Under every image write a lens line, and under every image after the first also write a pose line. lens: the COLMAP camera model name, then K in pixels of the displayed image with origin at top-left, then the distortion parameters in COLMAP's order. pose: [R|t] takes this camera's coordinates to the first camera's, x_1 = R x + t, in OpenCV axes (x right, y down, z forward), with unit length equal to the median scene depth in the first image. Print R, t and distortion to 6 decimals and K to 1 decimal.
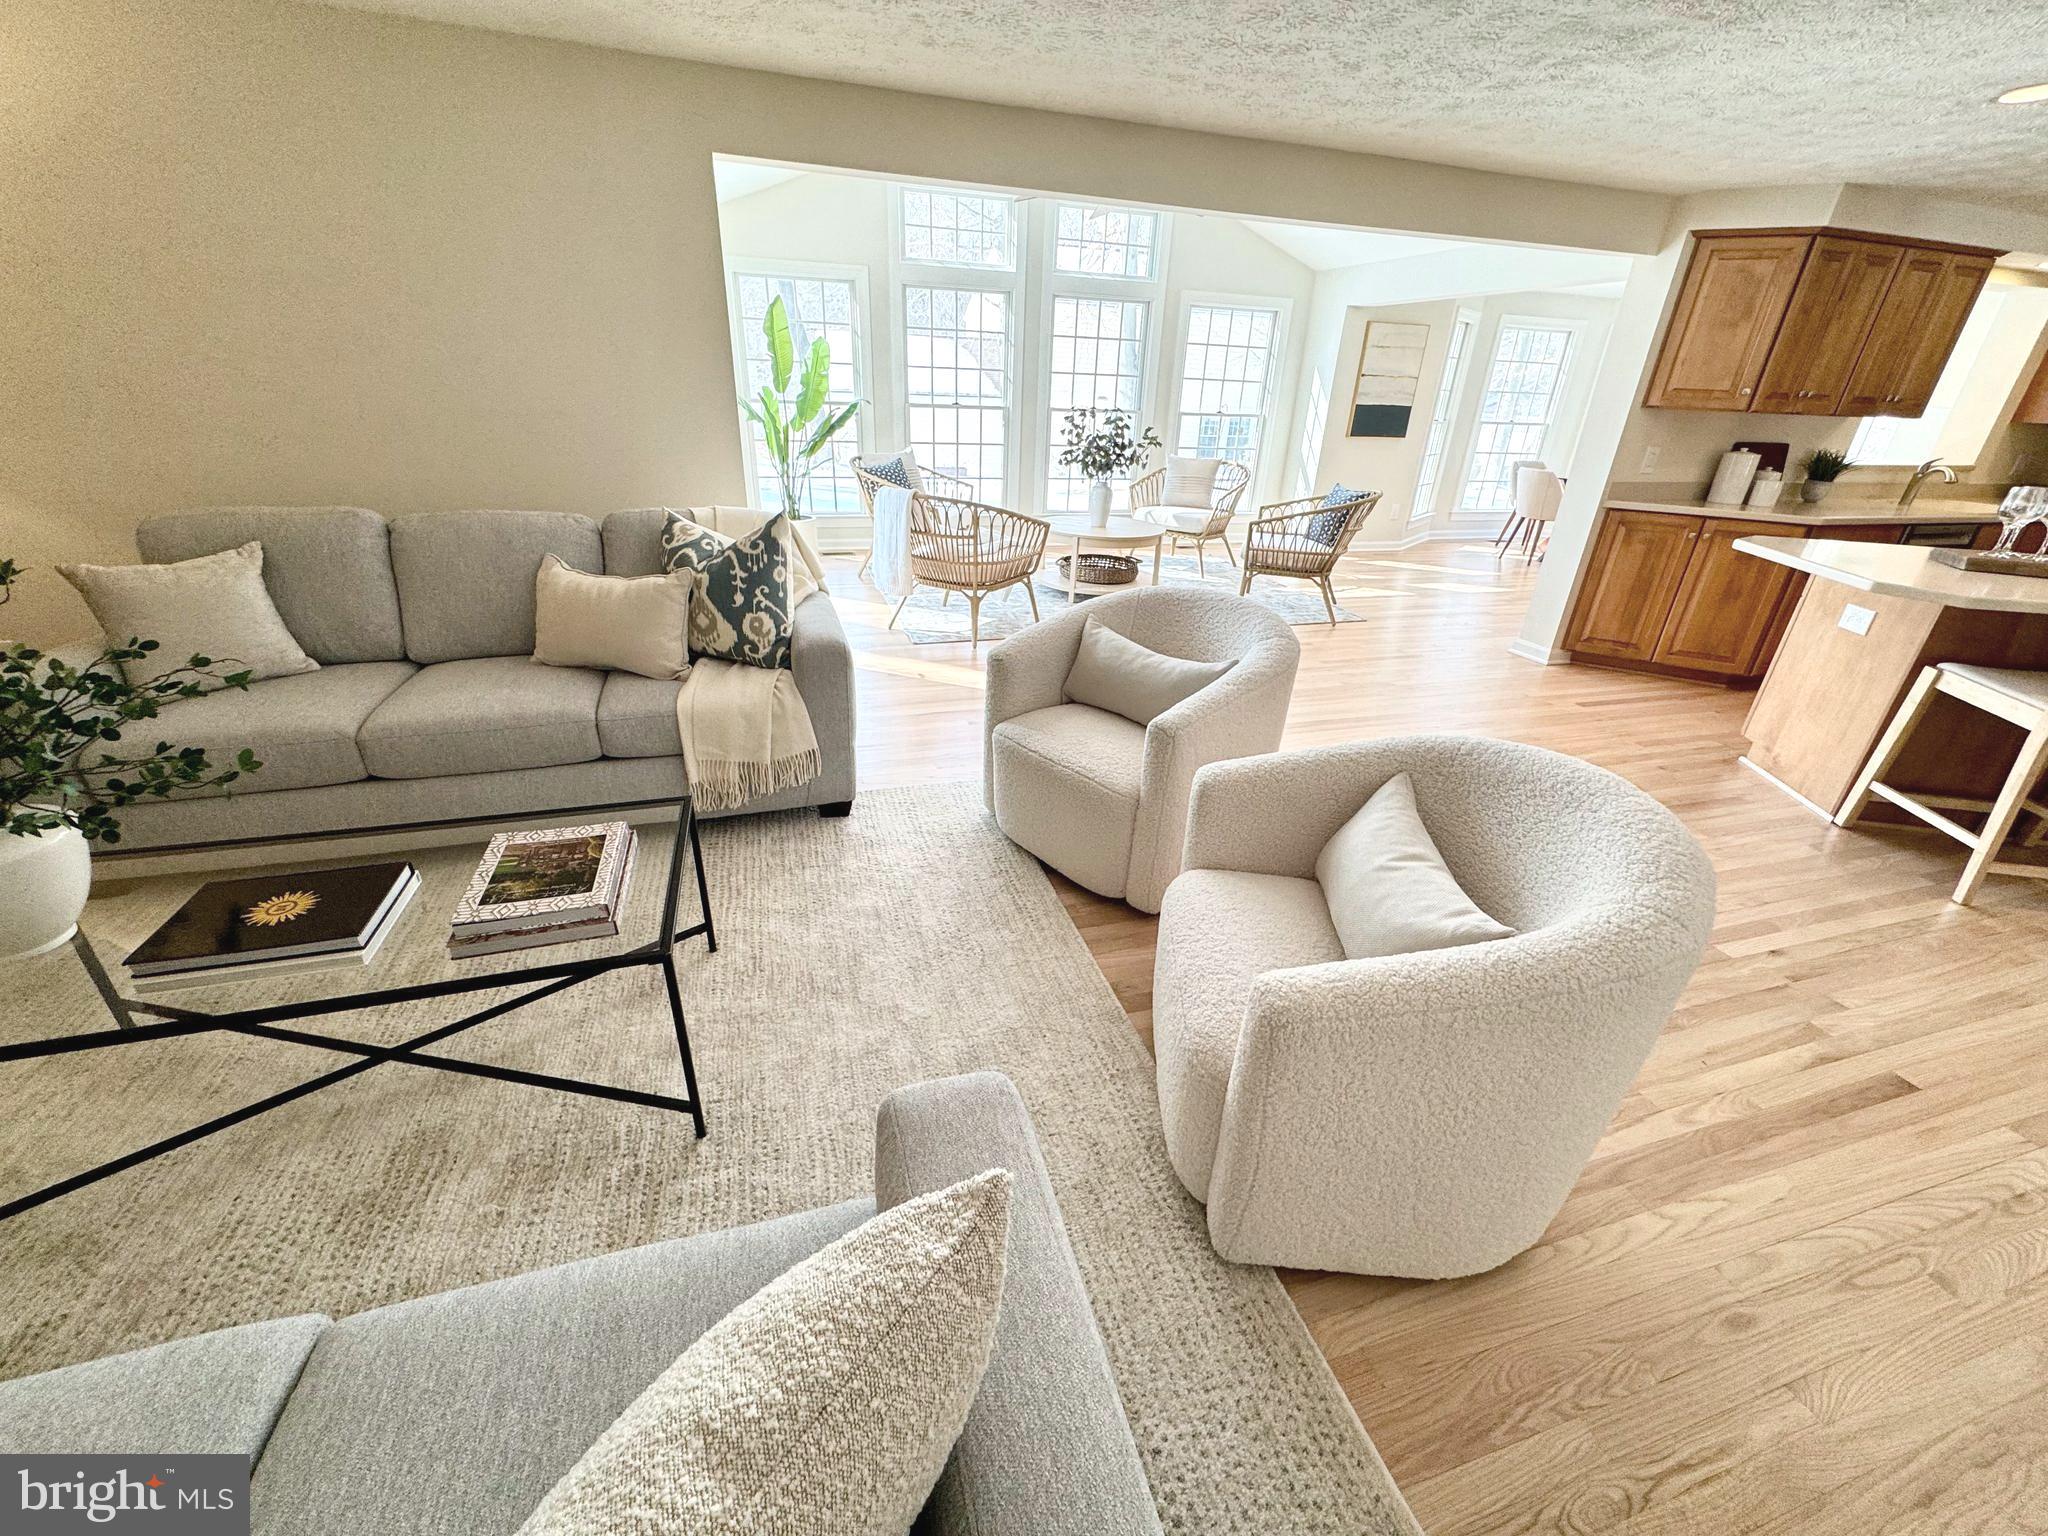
lens RADIAL K [[812.7, 0, 1024.0], [0, 812.7, 768.0], [0, 0, 1]] dist [-0.004431, 0.000049]
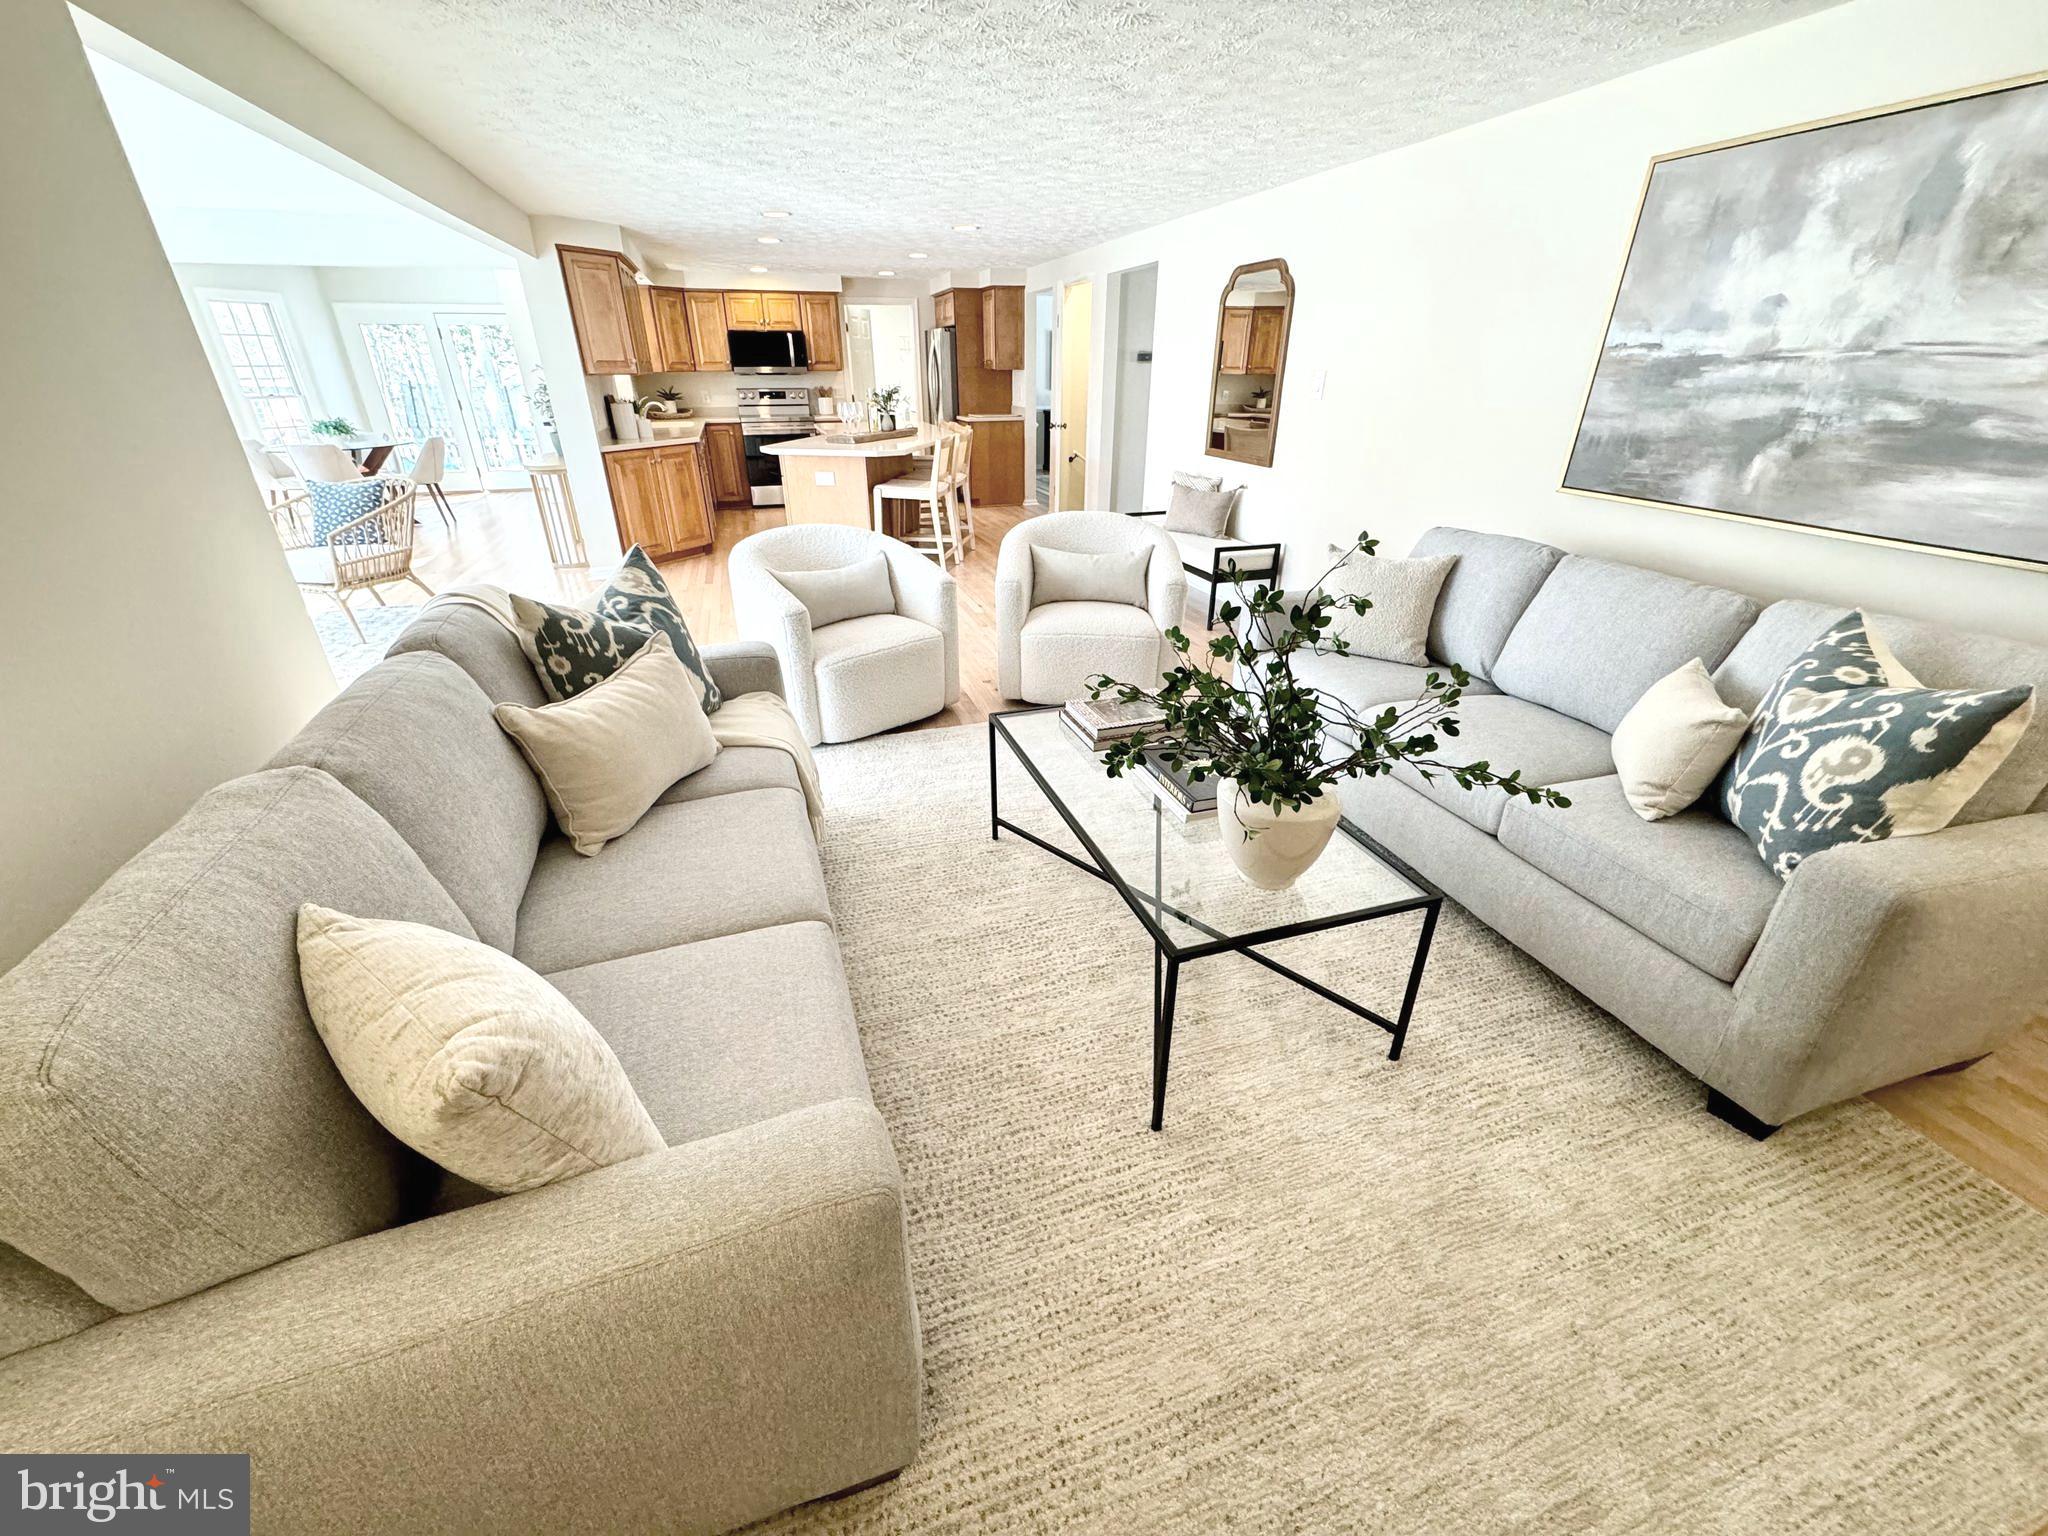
lens RADIAL K [[812.7, 0, 1024.0], [0, 812.7, 768.0], [0, 0, 1]] dist [-0.004431, 0.000049]
pose [[-0.025918, -0.476202, 0.878954, -0.715526], [0.431624, 0.787738, 0.439510, -0.201031], [-0.901681, 0.390769, 0.185124, 0.335778]]
